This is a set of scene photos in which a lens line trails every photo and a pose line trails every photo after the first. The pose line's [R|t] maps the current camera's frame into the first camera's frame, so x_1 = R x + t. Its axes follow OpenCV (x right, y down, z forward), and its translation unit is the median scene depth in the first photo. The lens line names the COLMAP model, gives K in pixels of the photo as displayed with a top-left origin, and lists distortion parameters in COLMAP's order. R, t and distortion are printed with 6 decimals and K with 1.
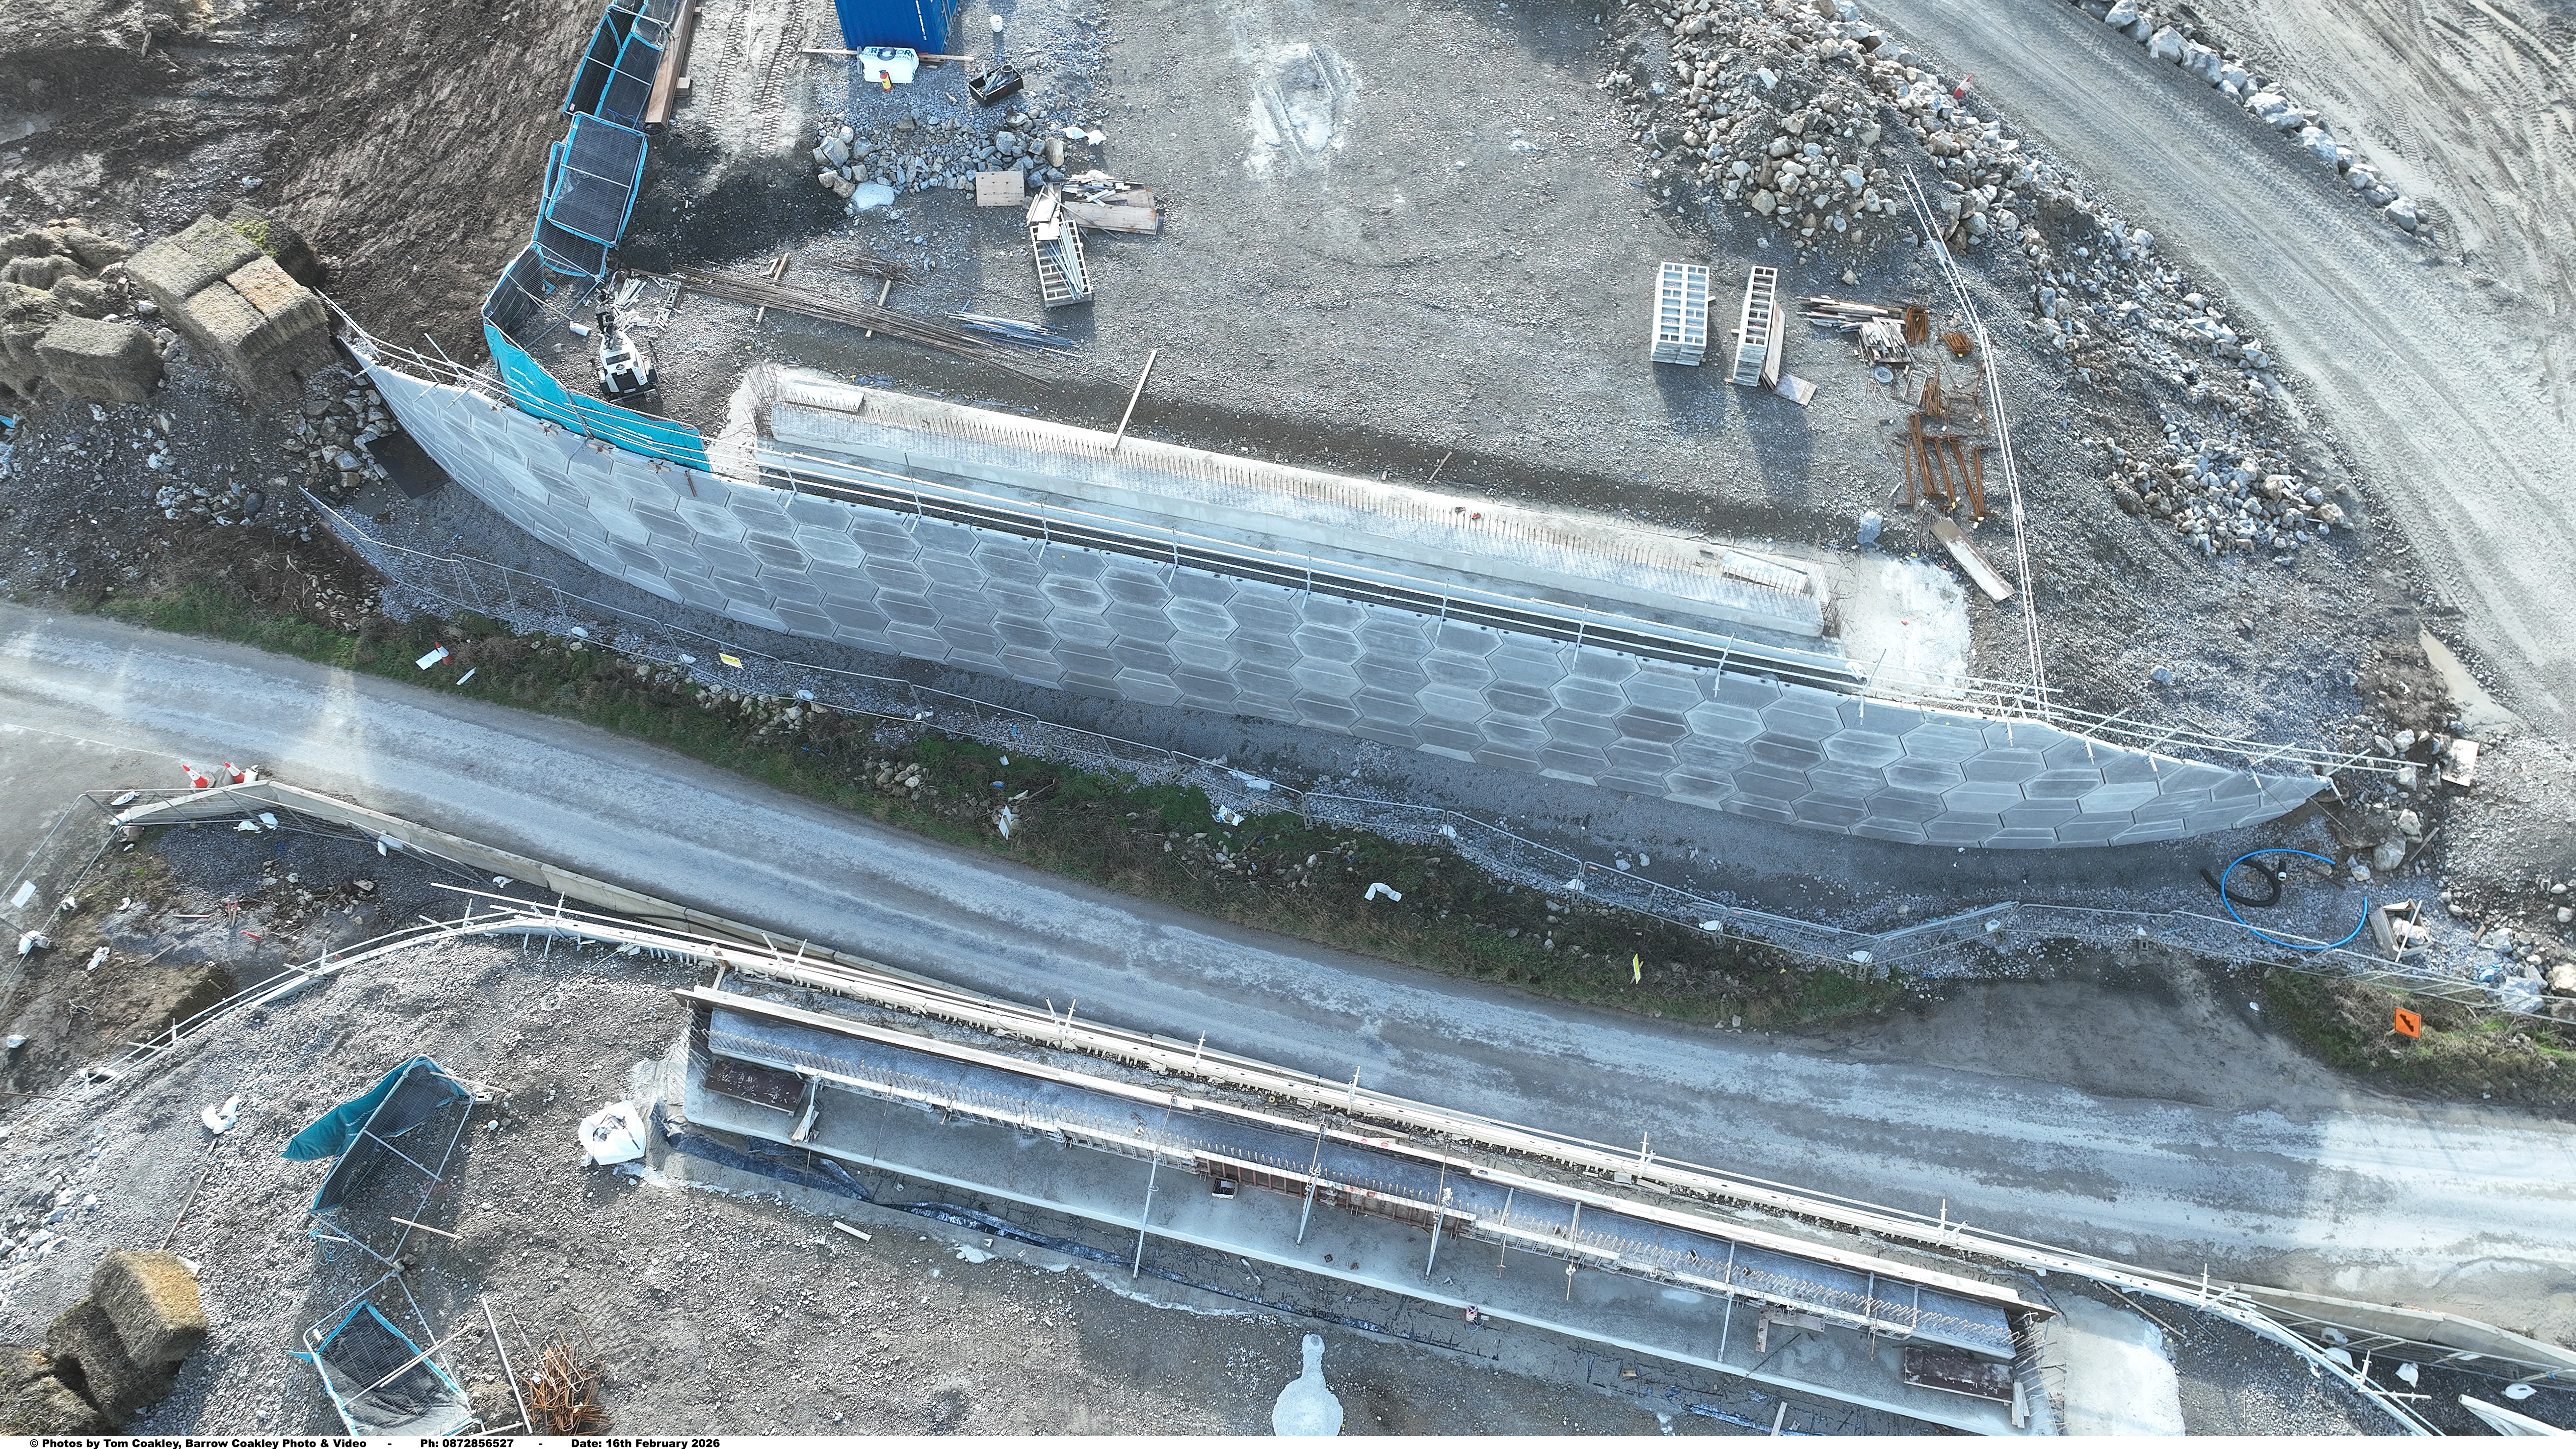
lens RADIAL K [[1824.3, 0, 1288.4], [0, 1824.3, 722.6], [0, 0, 1]] dist [0.006018, 0.003810]
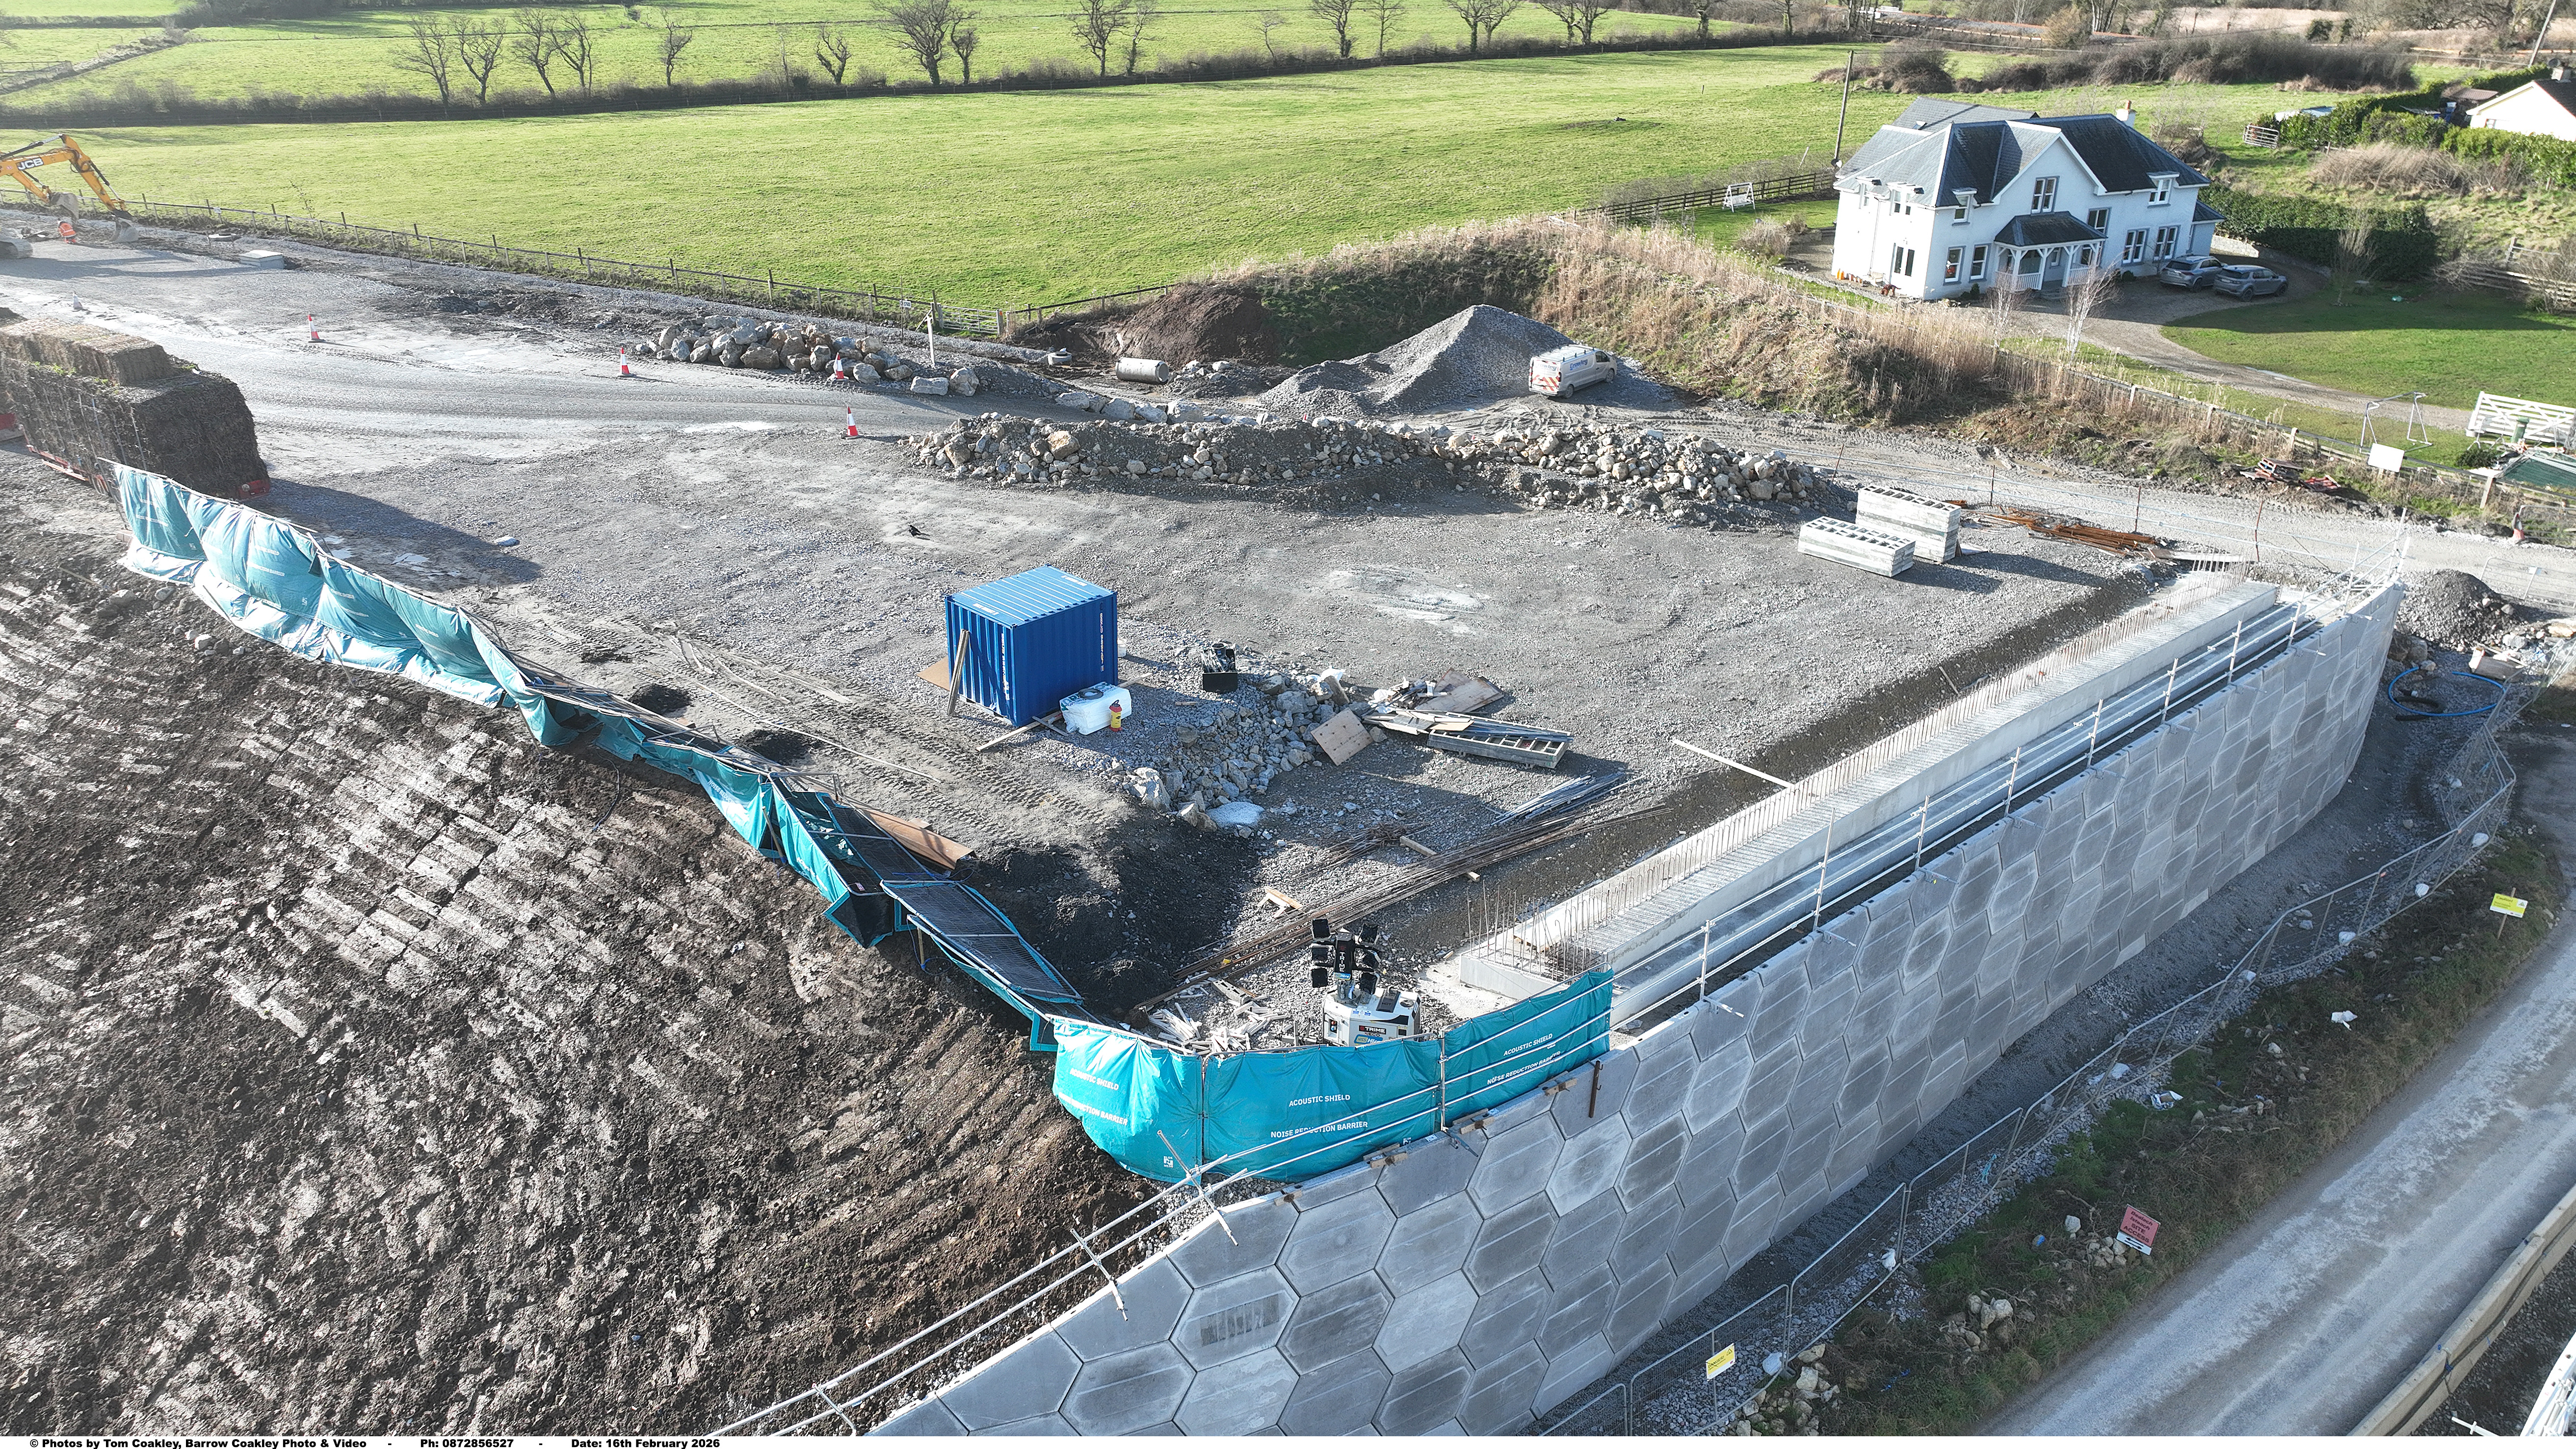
lens RADIAL K [[1824.3, 0, 1284.1], [0, 1824.3, 716.2], [0, 0, 1]] dist [0.006018, 0.003810]
pose [[0.577034, -0.333269, 0.745629, -0.796690], [0.697339, 0.676288, -0.237387, -0.140934], [-0.425147, 0.656937, 0.622643, 0.558142]]
